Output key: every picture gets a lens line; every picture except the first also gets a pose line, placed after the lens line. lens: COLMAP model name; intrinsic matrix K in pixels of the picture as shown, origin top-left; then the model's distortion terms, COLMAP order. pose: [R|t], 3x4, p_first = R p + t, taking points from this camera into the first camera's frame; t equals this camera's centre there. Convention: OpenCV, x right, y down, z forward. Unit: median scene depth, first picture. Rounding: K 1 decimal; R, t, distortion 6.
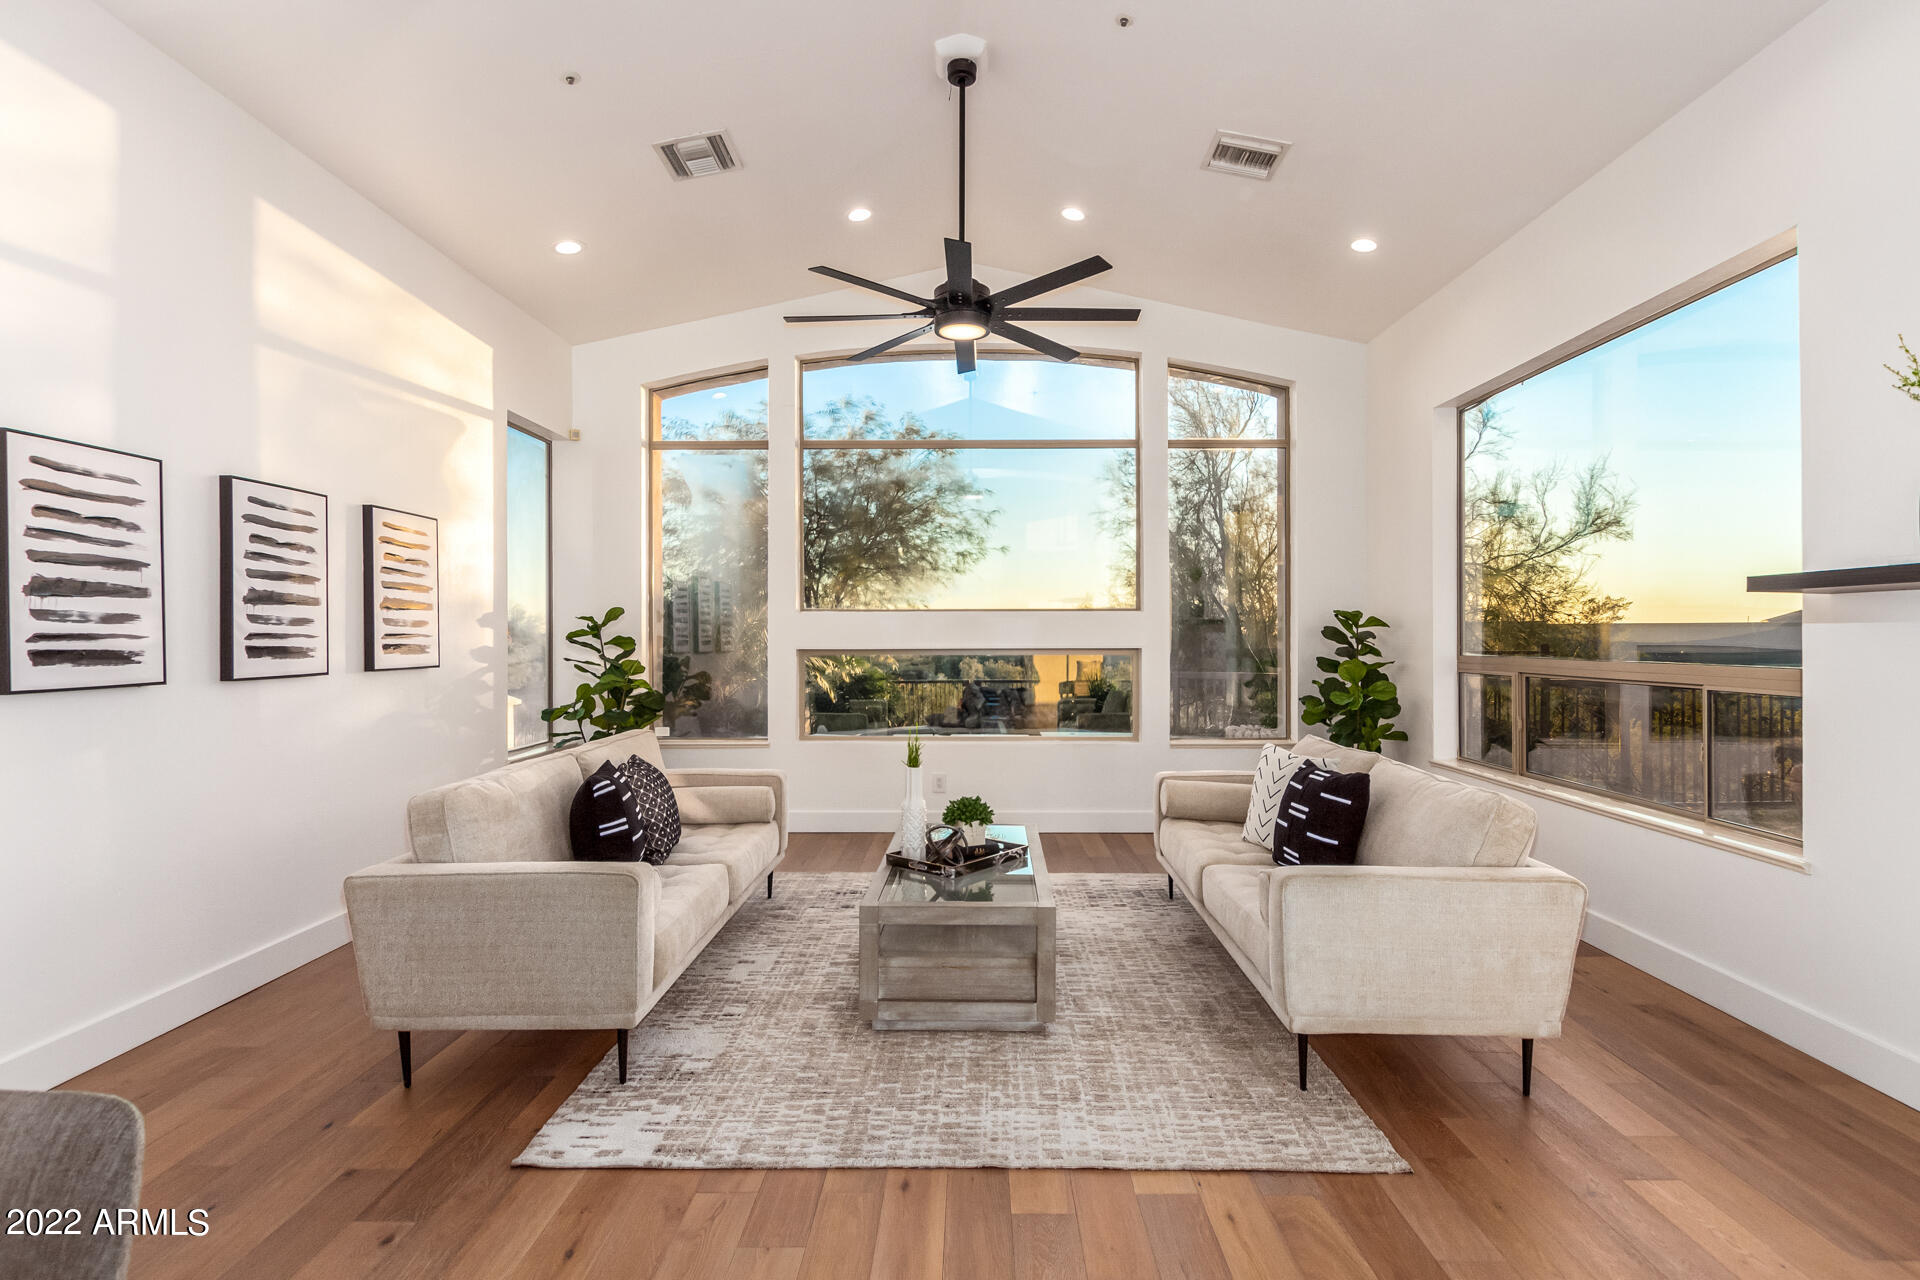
lens RADIAL K [[856.8, 0, 960.0], [0, 856.8, 640.0], [0, 0, 1]] dist [0.000336, -0.000080]
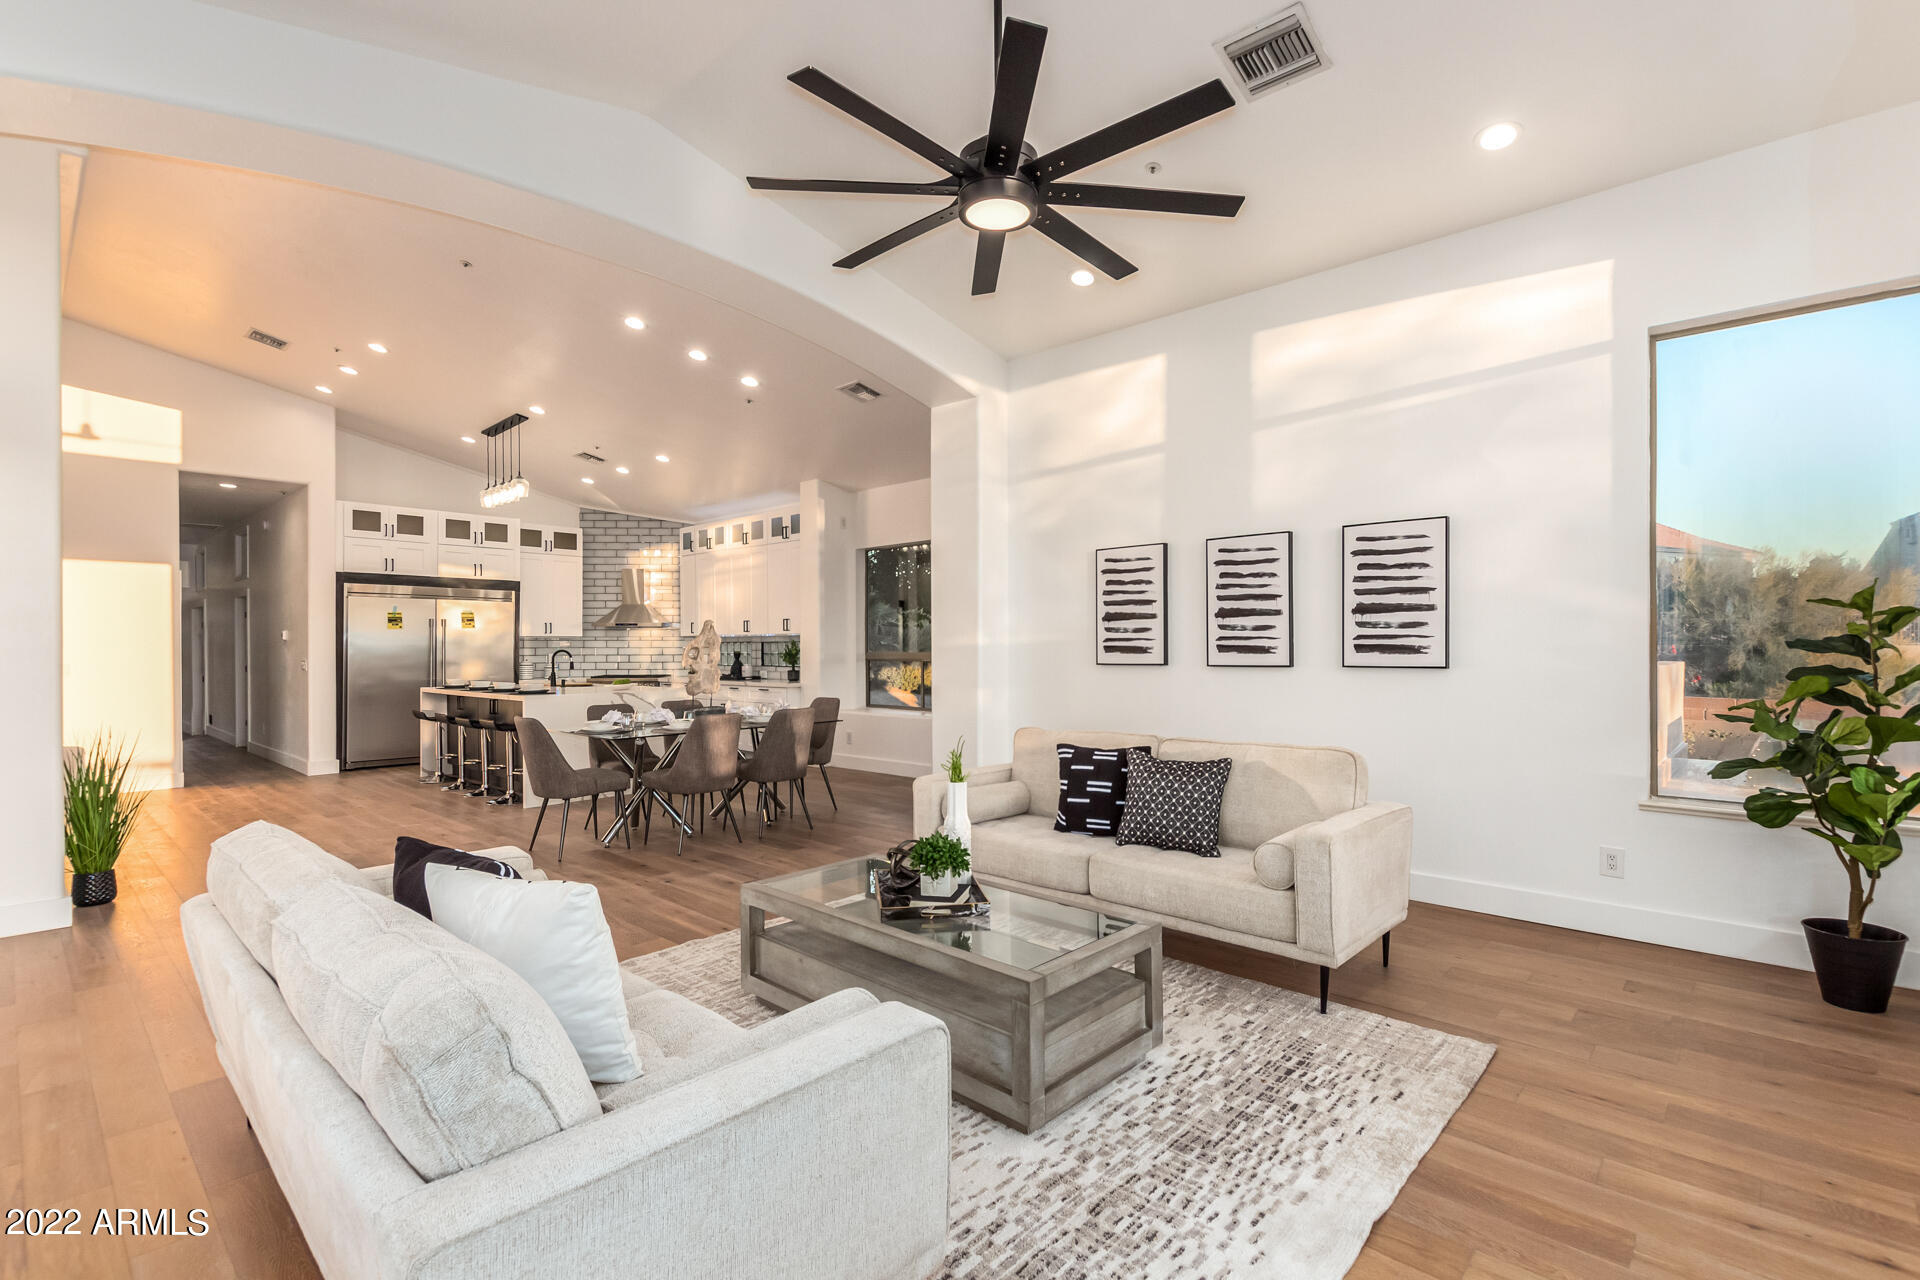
lens RADIAL K [[856.8, 0, 960.0], [0, 856.8, 640.0], [0, 0, 1]] dist [0.000336, -0.000080]
pose [[-0.683043, -0.003551, -0.730370, 0.714619], [-0.003872, 0.999992, -0.001241, 0.004160], [0.730368, 0.001981, -0.683051, 1.691141]]
